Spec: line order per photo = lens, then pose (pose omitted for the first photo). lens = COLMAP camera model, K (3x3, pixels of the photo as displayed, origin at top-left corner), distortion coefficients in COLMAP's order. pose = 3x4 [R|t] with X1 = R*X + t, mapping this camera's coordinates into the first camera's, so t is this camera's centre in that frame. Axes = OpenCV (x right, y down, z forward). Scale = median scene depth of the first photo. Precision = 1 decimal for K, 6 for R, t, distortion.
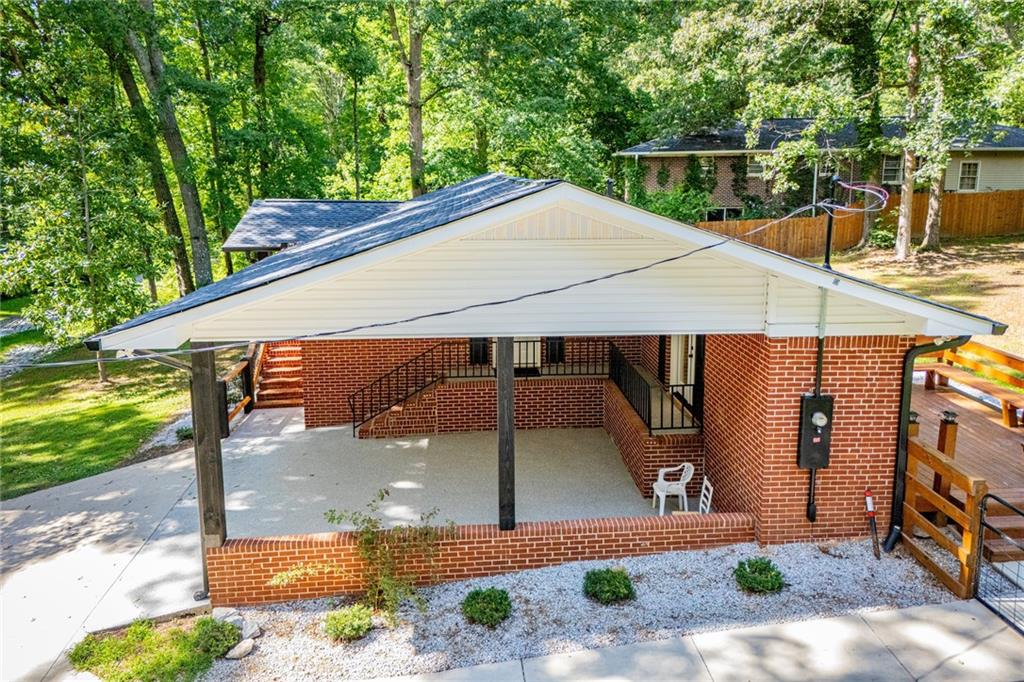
lens RADIAL K [[769.6, 0, 505.5], [0, 769.6, 301.8], [0, 0, 1]] dist [0.069128, -0.003564]
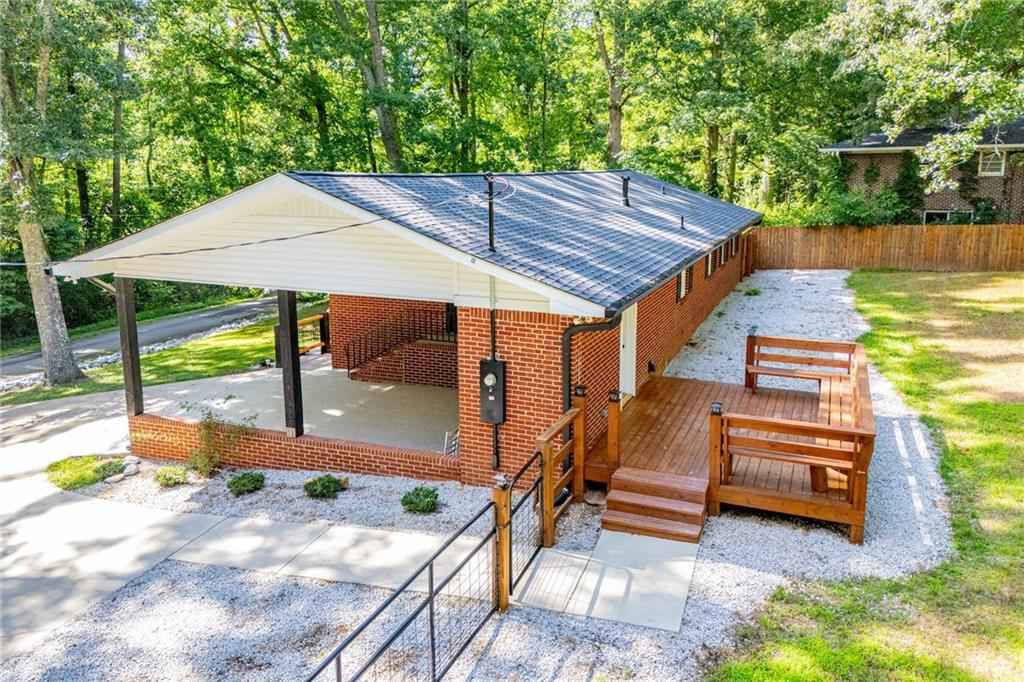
lens RADIAL K [[769.6, 0, 505.5], [0, 769.6, 301.8], [0, 0, 1]] dist [0.069128, -0.003564]
pose [[0.888945, 0.082435, -0.450535, 0.917635], [-0.082502, 0.996400, 0.019528, 0.009770], [0.450523, 0.019810, 0.892545, -0.018526]]
